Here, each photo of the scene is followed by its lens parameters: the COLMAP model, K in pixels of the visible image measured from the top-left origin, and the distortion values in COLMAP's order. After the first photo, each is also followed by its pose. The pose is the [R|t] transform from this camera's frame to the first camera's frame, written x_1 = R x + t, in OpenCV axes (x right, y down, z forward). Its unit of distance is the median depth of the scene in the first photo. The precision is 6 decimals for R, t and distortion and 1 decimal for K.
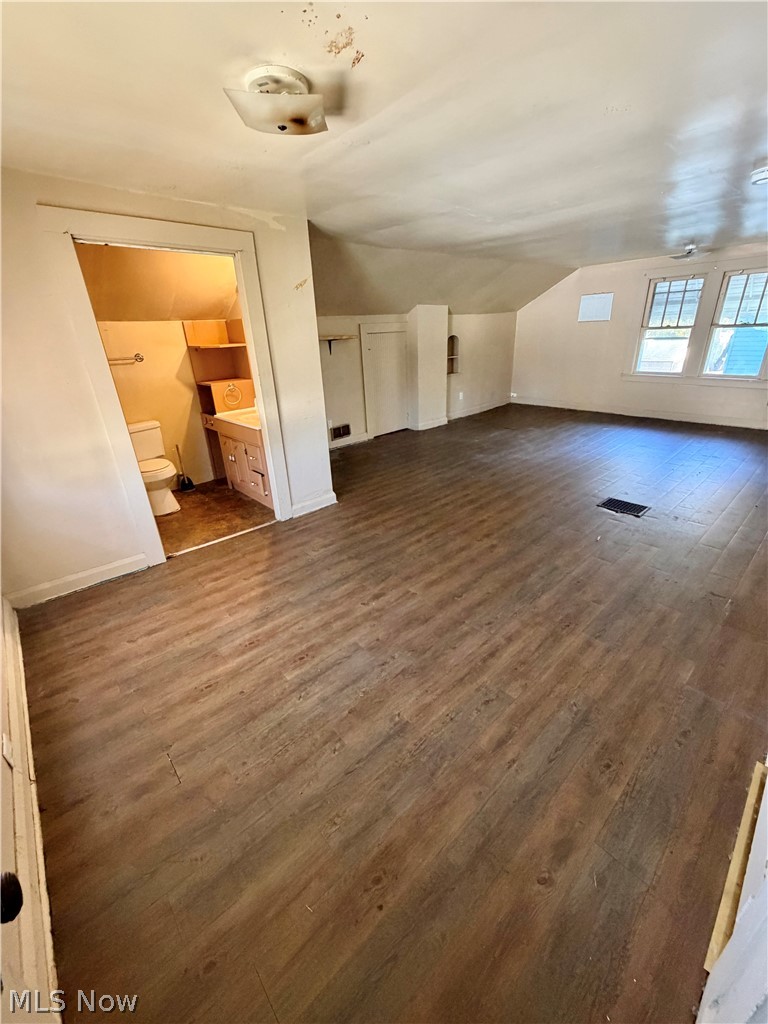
lens RADIAL K [[410.8, 0, 386.1], [0, 410.8, 513.5], [0, 0, 1]] dist [-0.003740, 0.000803]
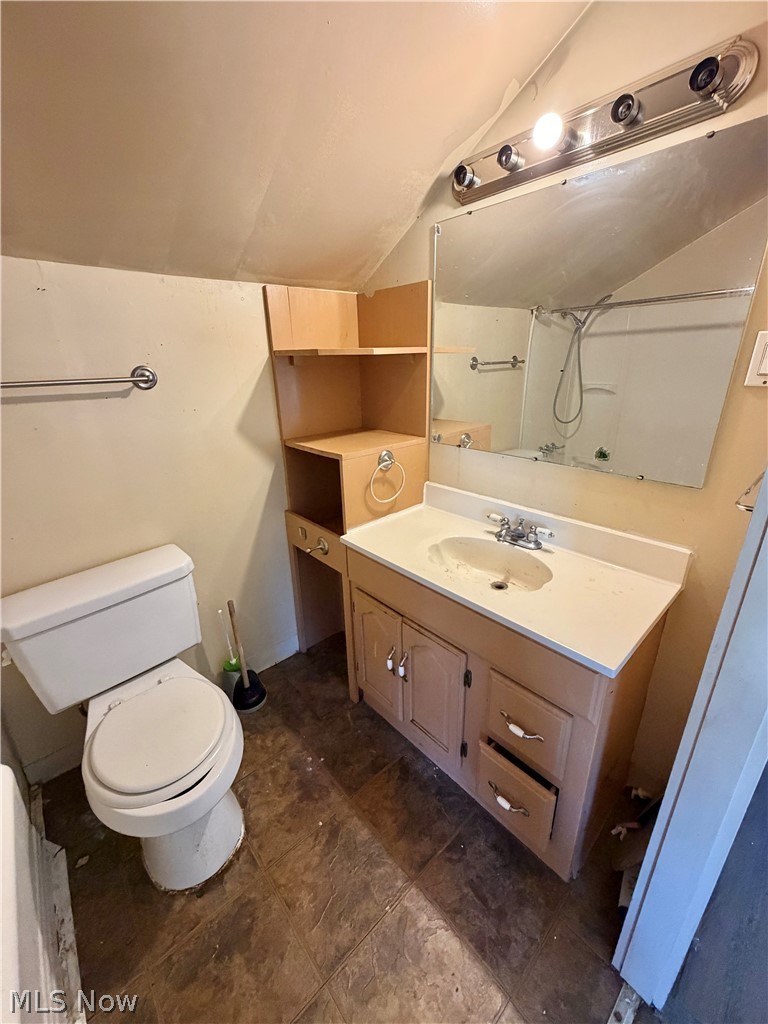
lens RADIAL K [[410.8, 0, 383.4], [0, 410.8, 509.2], [0, 0, 1]] dist [-0.003740, 0.000803]
pose [[0.999740, 0.021687, -0.007001, -0.374094], [-0.022027, 0.998357, -0.052906, -0.241170], [0.005842, 0.053047, 0.998575, 0.625515]]
